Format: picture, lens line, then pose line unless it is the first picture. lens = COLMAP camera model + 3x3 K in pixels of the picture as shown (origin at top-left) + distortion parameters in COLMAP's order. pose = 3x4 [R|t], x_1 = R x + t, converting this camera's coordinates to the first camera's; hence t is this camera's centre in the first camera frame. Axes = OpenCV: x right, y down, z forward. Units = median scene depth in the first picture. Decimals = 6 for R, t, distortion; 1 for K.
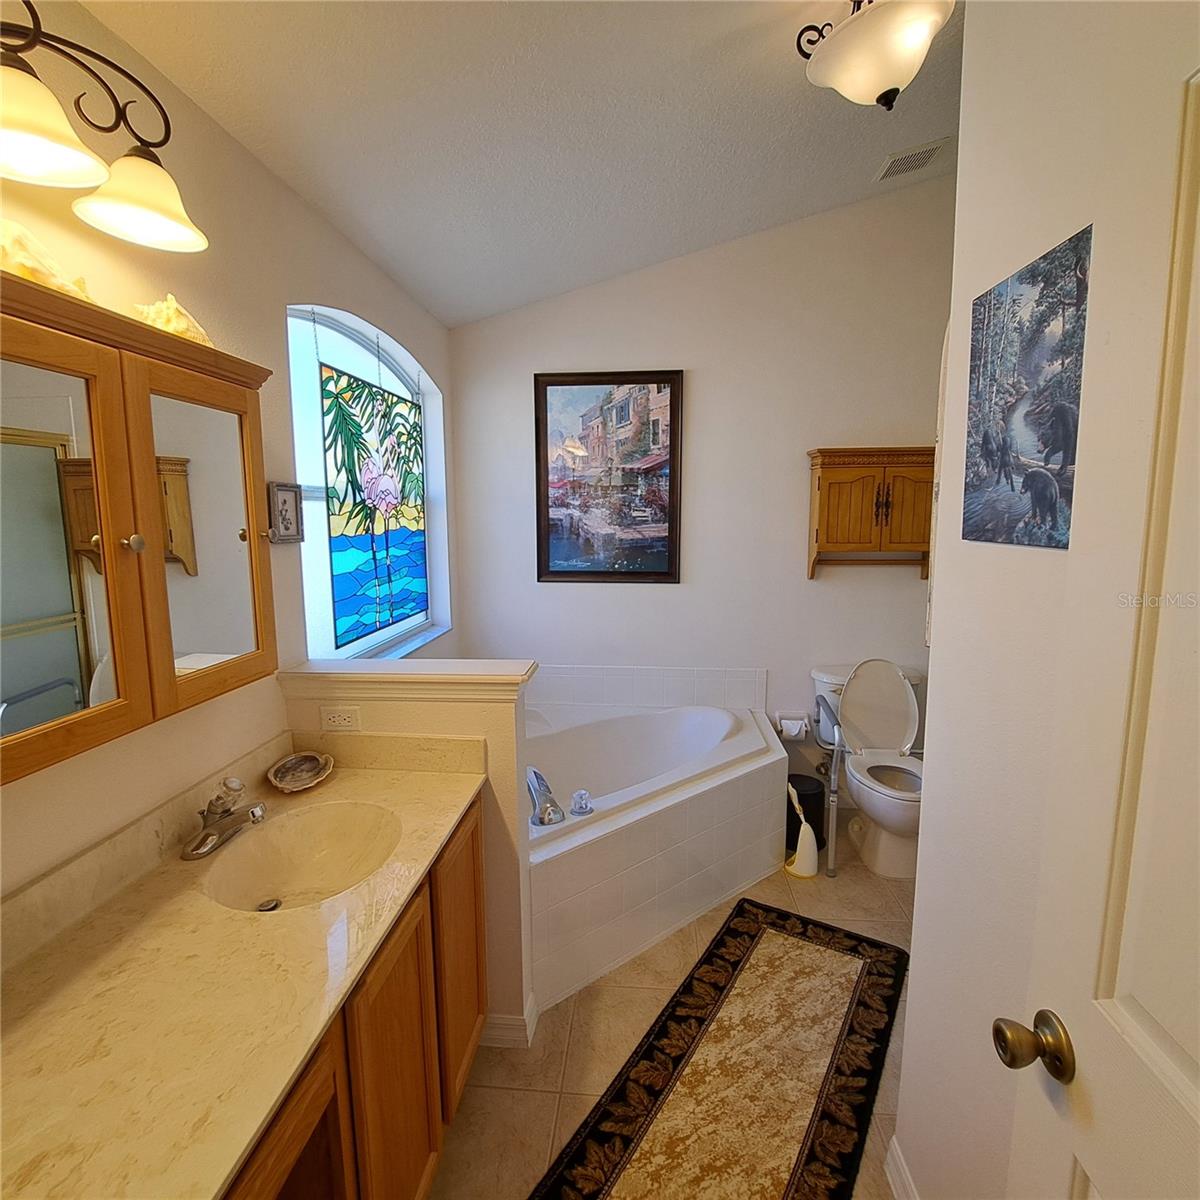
lens RADIAL K [[640.3, 0, 603.3], [0, 640.3, 604.1], [0, 0, 1]] dist [-0.000079, -0.008472]
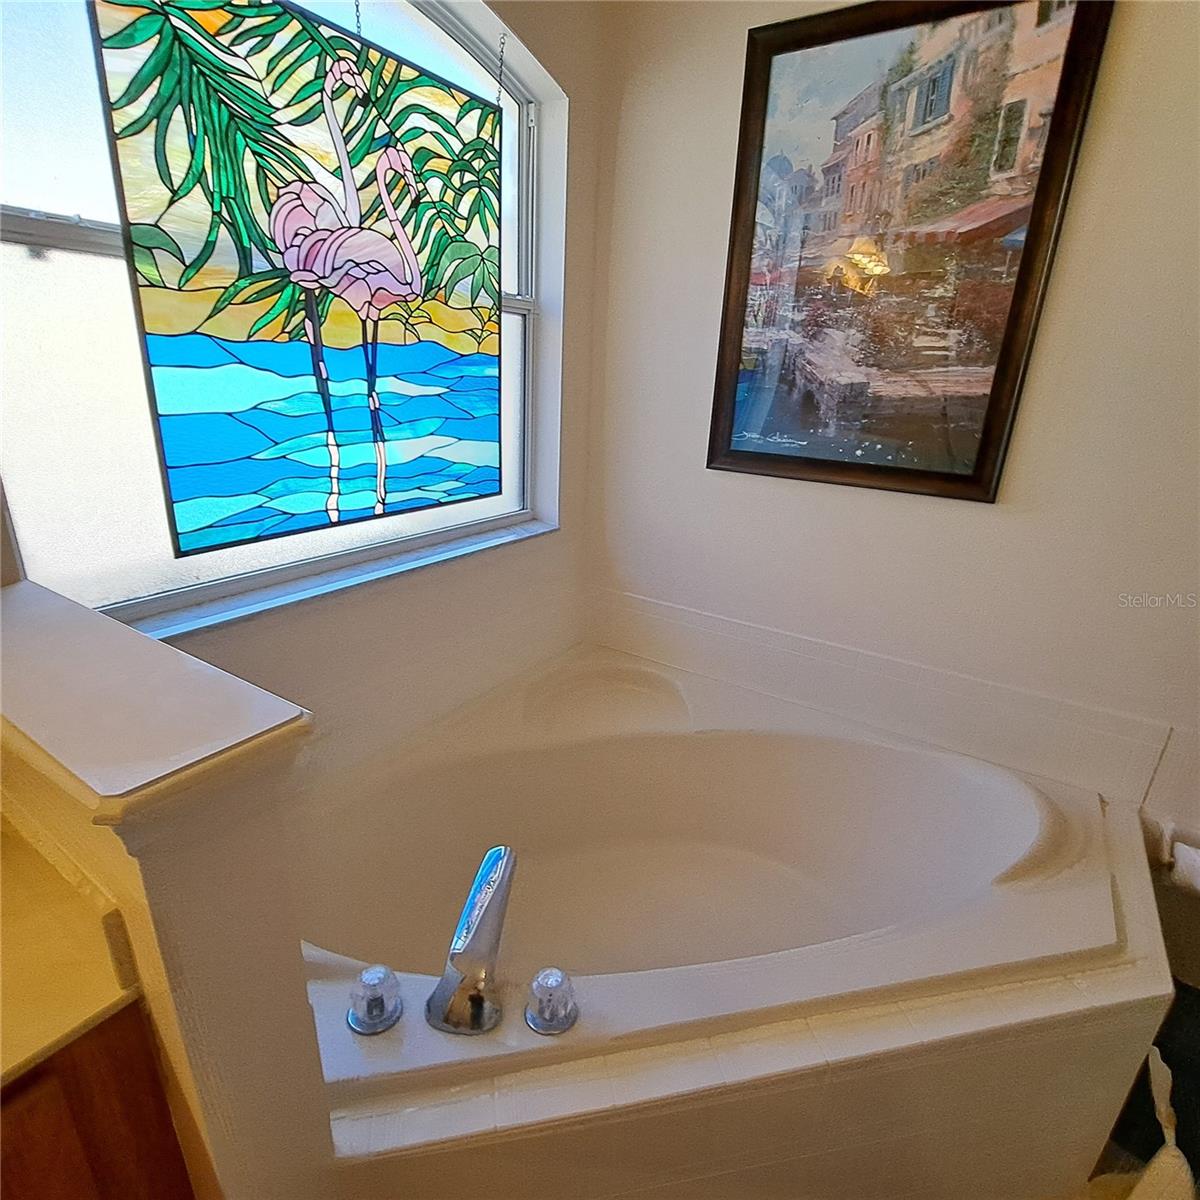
lens RADIAL K [[640.3, 0, 603.3], [0, 640.3, 604.1], [0, 0, 1]] dist [-0.000079, -0.008472]
pose [[0.873288, 0.199739, -0.444379, 0.095054], [-0.111222, 0.969746, 0.217307, -0.031792], [0.474340, -0.140347, 0.869083, 0.468411]]
